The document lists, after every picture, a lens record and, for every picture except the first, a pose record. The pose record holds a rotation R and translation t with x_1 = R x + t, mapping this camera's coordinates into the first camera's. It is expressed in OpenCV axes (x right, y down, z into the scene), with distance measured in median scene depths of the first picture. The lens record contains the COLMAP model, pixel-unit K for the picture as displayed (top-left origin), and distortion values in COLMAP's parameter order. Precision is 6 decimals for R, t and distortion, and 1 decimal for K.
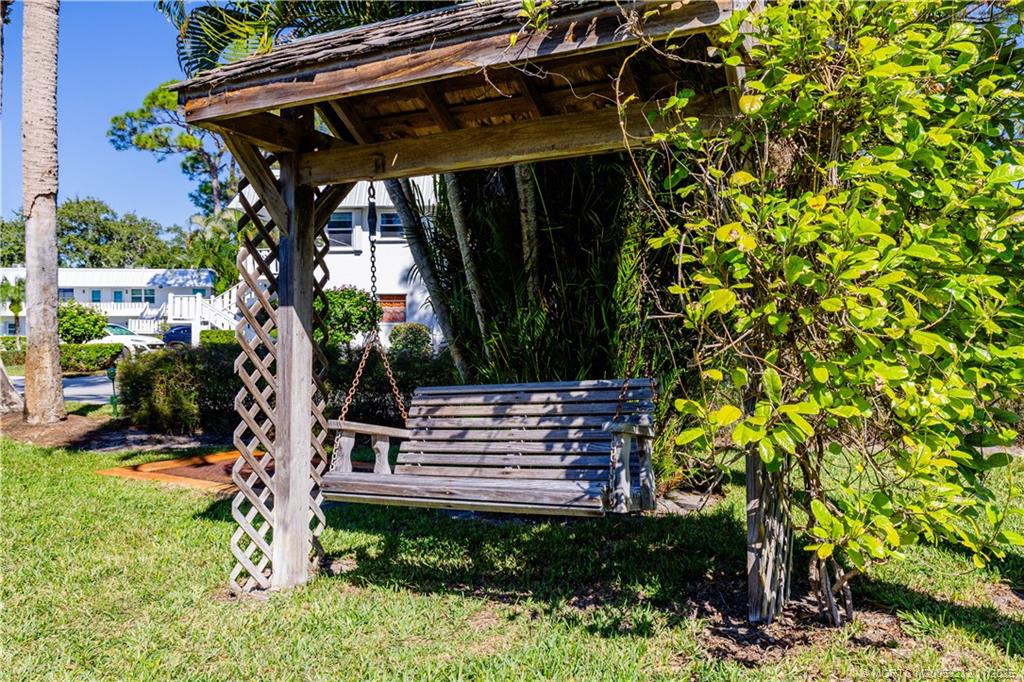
lens RADIAL K [[710.5, 0, 513.0], [0, 710.5, 340.3], [0, 0, 1]] dist [0.000287, 0.000197]
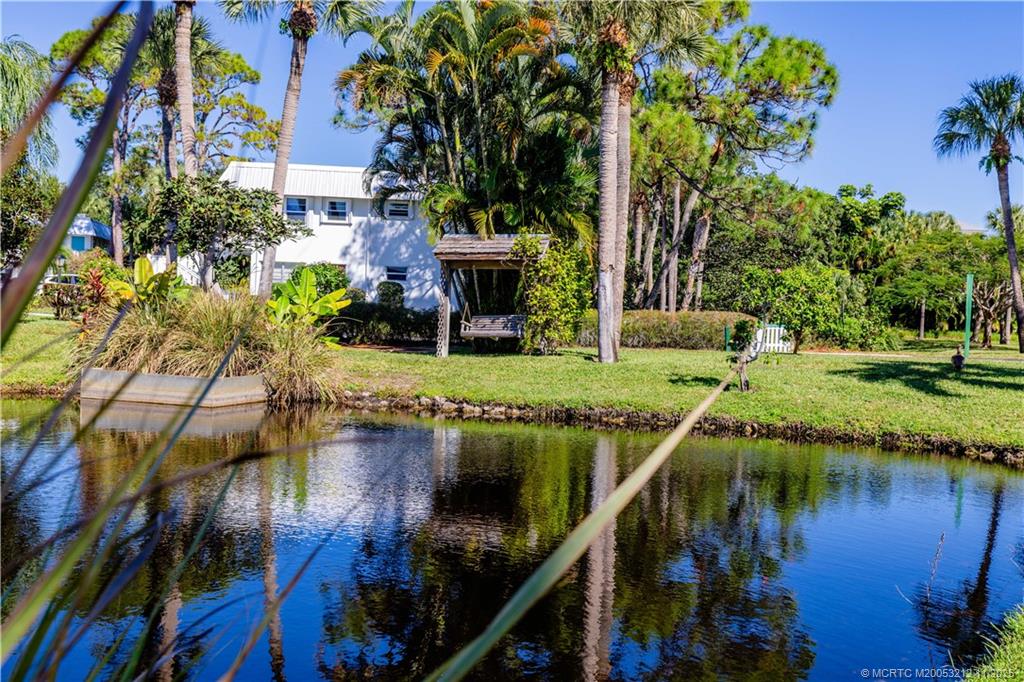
lens RADIAL K [[1033.7, 0, 512.0], [0, 1033.7, 339.7], [0, 0, 1]] dist [-0.004294, 0.000000]
pose [[0.985454, 0.043609, 0.164253, -0.156838], [-0.048359, 0.998516, 0.025026, 0.007030], [-0.162918, -0.032605, 0.986101, -0.891237]]
